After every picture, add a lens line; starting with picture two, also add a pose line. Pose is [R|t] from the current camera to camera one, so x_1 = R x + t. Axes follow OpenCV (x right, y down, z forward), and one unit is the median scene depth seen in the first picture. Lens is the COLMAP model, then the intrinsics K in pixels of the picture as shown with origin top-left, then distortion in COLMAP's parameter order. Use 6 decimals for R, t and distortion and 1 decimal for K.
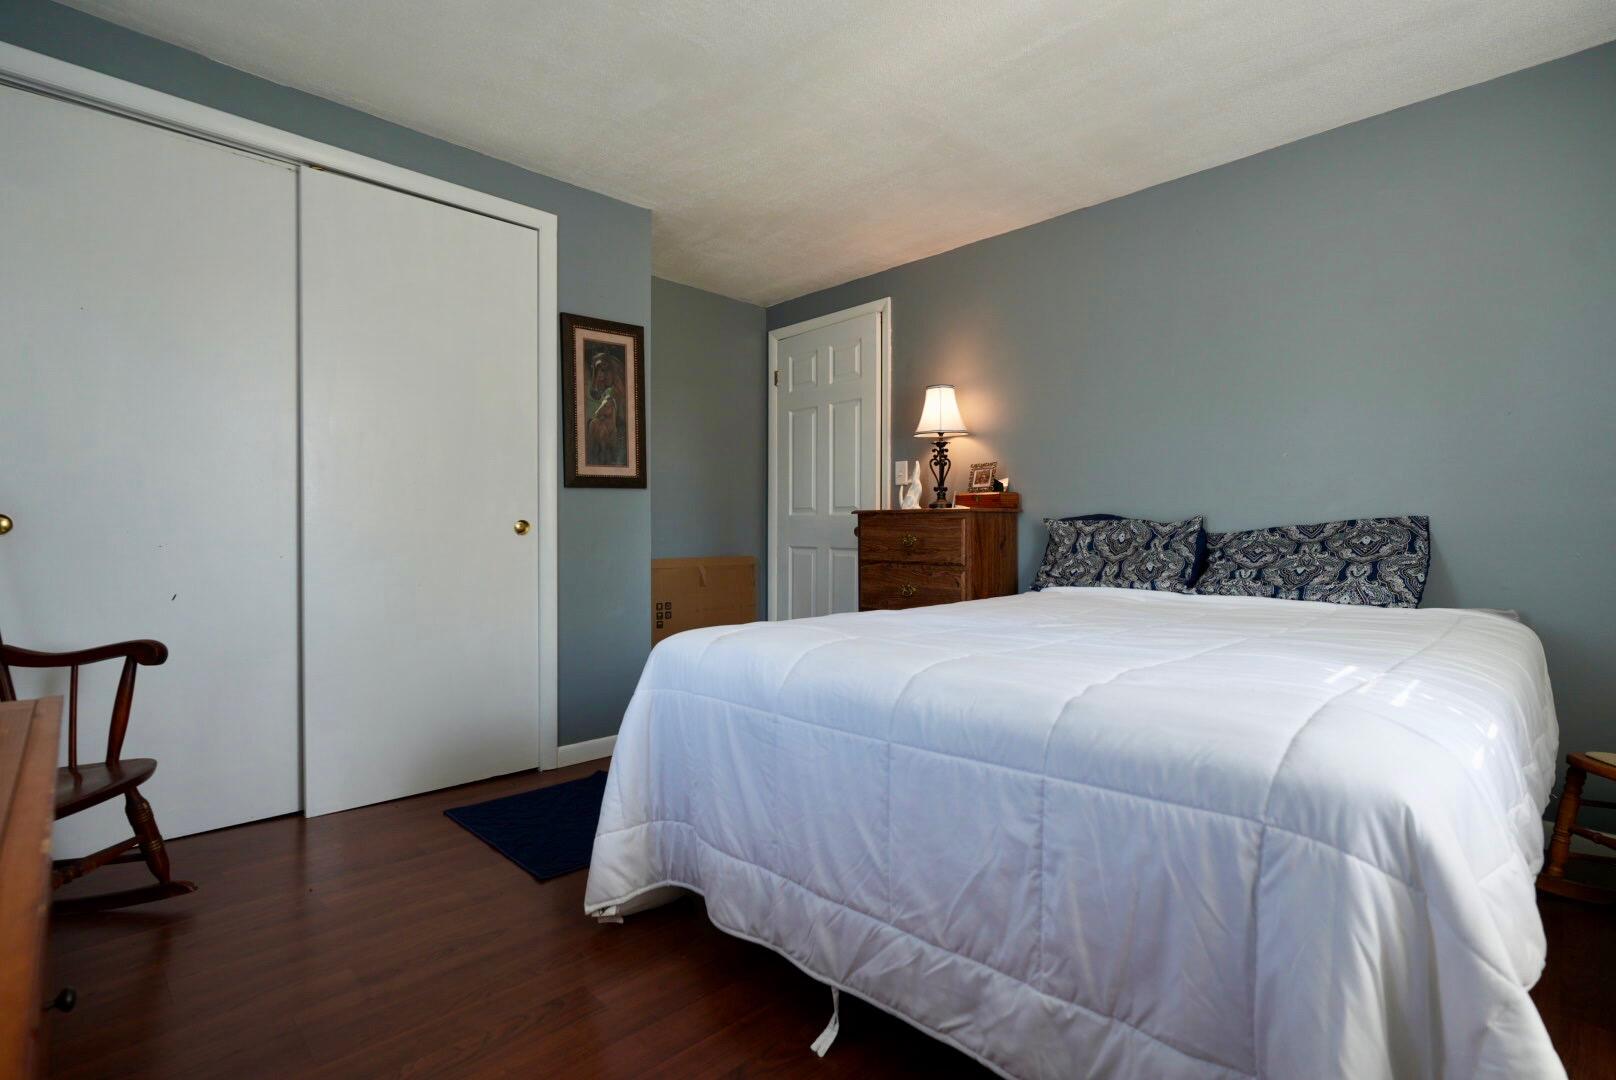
lens RADIAL K [[769.7, 0, 802.8], [0, 769.7, 538.8], [0, 0, 1]] dist [-0.012369, 0.007329]
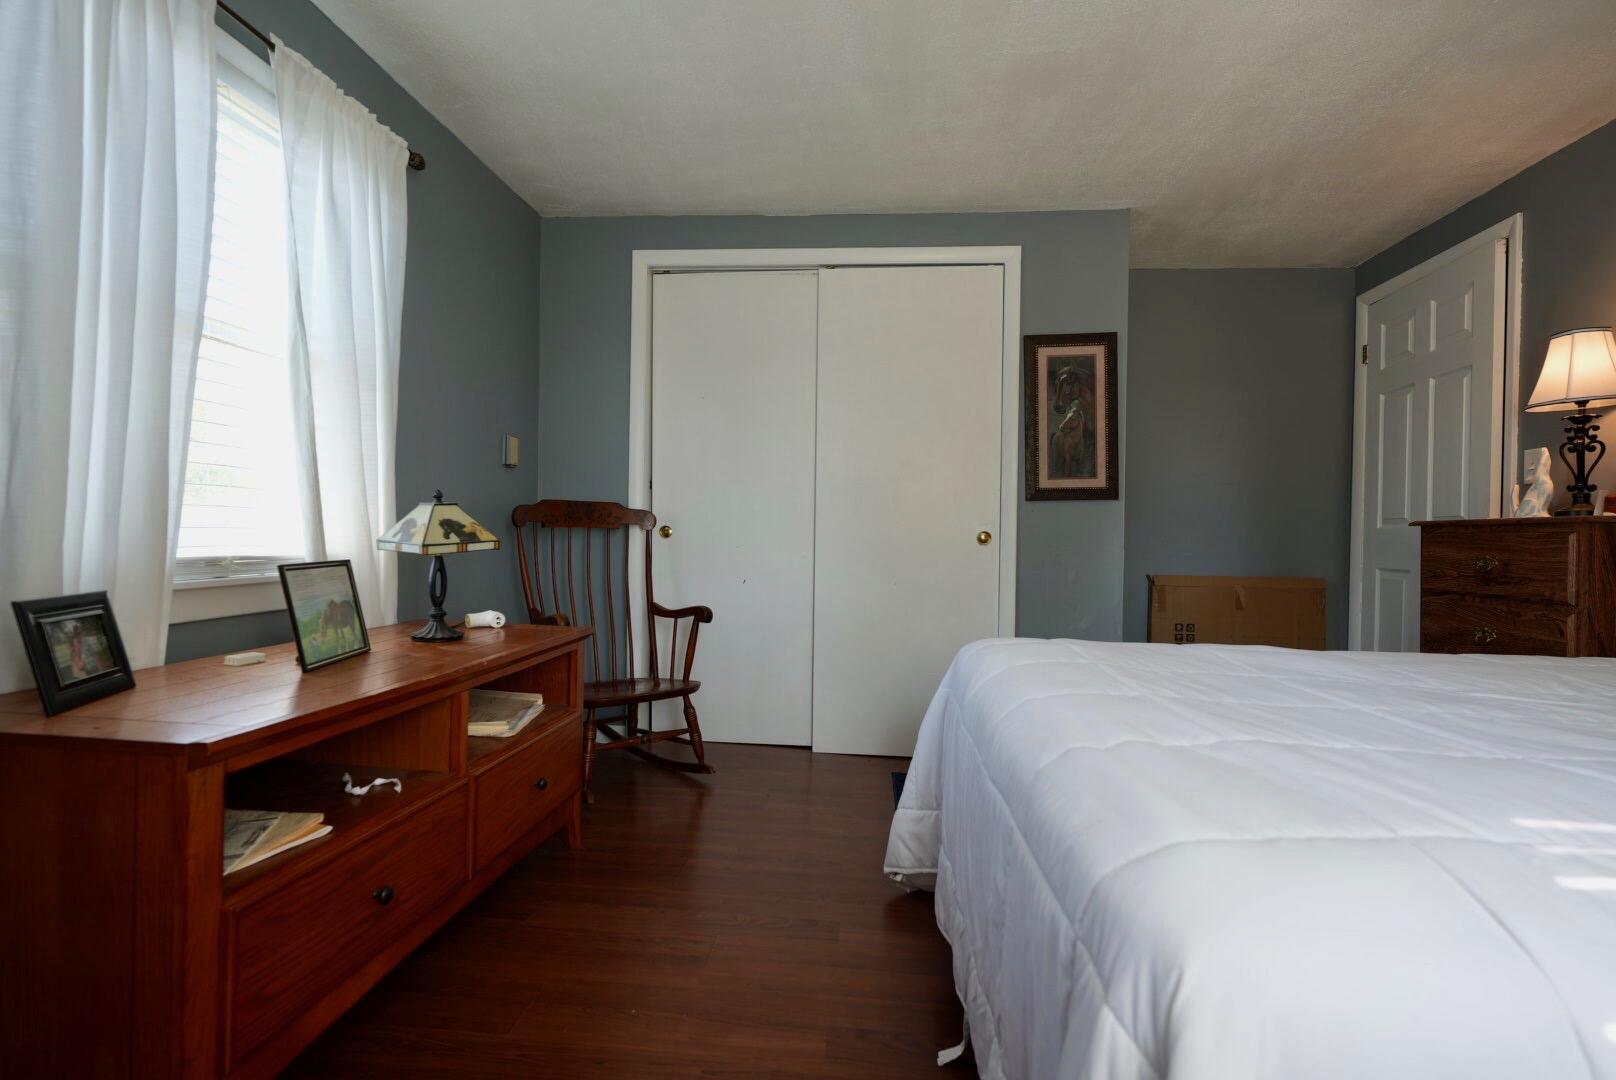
lens RADIAL K [[769.7, 0, 802.8], [0, 769.7, 538.8], [0, 0, 1]] dist [-0.012369, 0.007329]
pose [[0.643684, 0.011939, -0.765199, 0.284262], [-0.025104, 0.999670, -0.005520, -0.001298], [0.764880, 0.022762, 0.643771, 0.085226]]
